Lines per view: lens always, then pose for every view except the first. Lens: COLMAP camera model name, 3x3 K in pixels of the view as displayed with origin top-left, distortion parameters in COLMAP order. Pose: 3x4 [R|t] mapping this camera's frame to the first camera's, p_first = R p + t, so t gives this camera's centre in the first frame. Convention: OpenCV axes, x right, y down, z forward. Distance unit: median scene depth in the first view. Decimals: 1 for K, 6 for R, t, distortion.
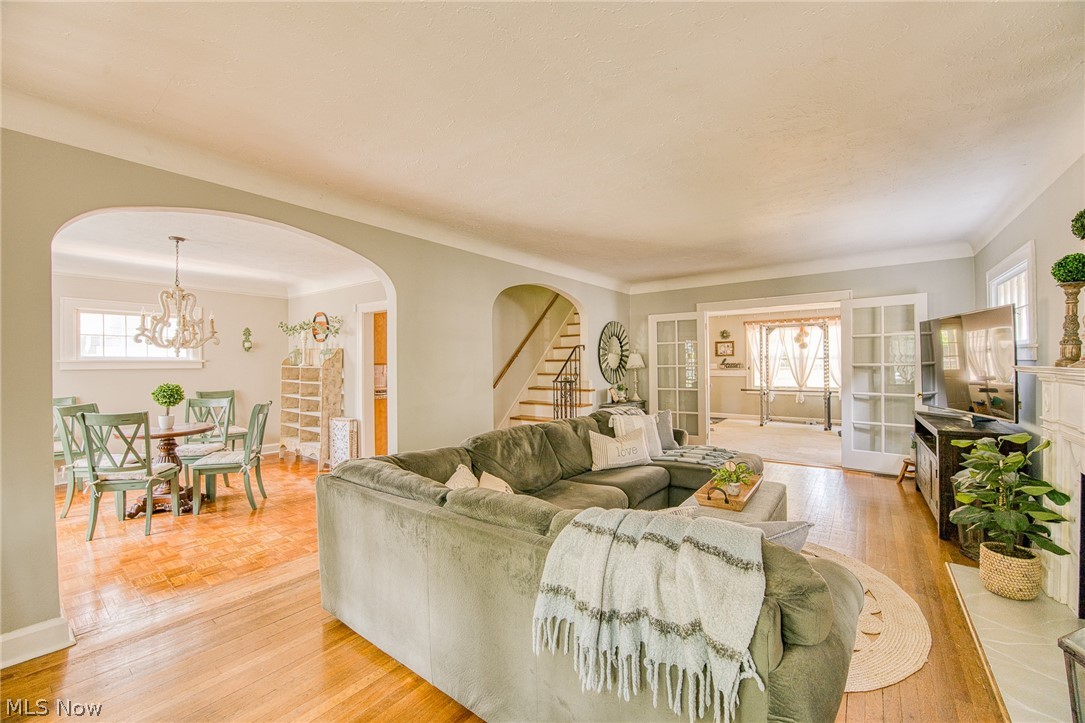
lens RADIAL K [[426.0, 0, 545.9], [0, 426.0, 365.5], [0, 0, 1]] dist [-0.025143, -0.000296]
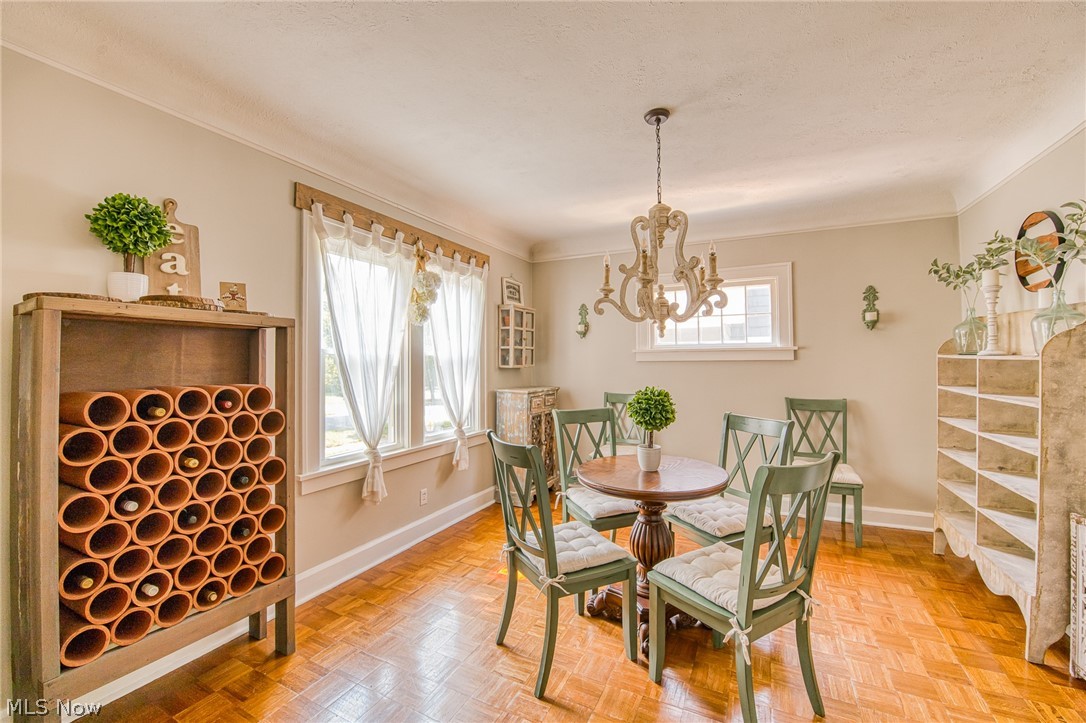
lens RADIAL K [[442.4, 0, 542.8], [0, 442.4, 347.9], [0, 0, 1]] dist [-0.025051, -0.000174]
pose [[0.184507, -0.020280, -0.982622, -0.252587], [0.000725, 0.999790, -0.020499, 0.002413], [0.982831, 0.003070, 0.184483, 0.515214]]
